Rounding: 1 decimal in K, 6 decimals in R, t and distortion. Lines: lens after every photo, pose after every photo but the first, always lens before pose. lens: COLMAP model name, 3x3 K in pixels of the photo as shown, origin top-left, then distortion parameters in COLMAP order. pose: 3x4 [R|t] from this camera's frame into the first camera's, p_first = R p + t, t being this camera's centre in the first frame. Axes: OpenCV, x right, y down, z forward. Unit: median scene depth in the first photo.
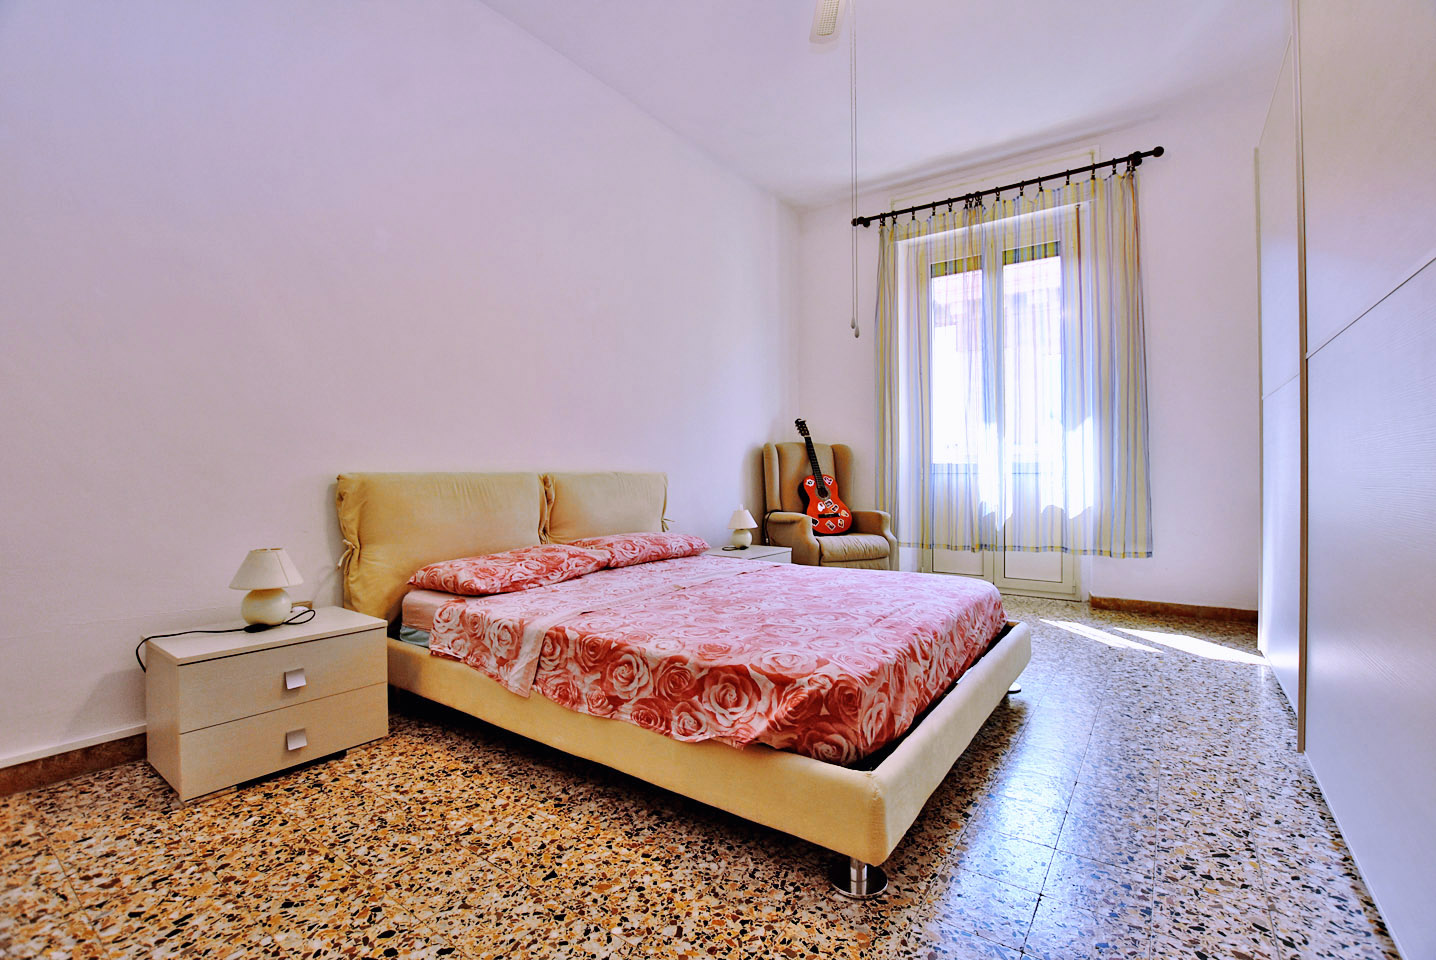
lens RADIAL K [[634.5, 0, 727.7], [0, 634.5, 473.9], [0, 0, 1]] dist [-0.033032, 0.005282]
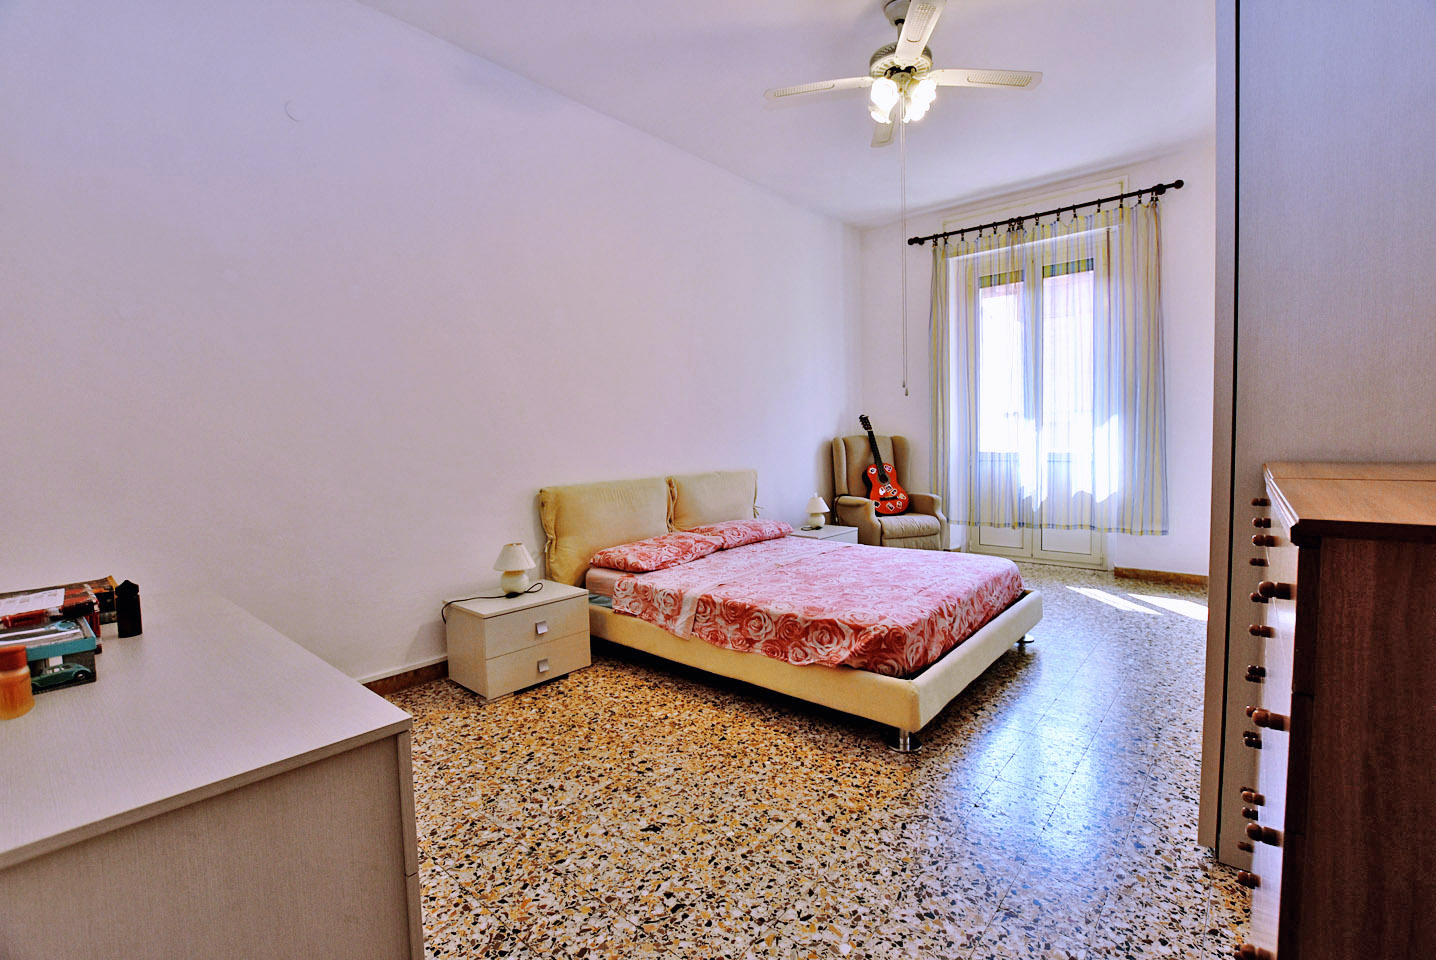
lens RADIAL K [[634.5, 0, 727.7], [0, 634.5, 473.9], [0, 0, 1]] dist [-0.033032, 0.005282]
pose [[0.995449, -0.013718, -0.094308, -0.066704], [0.019431, 0.998013, 0.059935, -0.133800], [0.093298, -0.061495, 0.993737, -0.478564]]
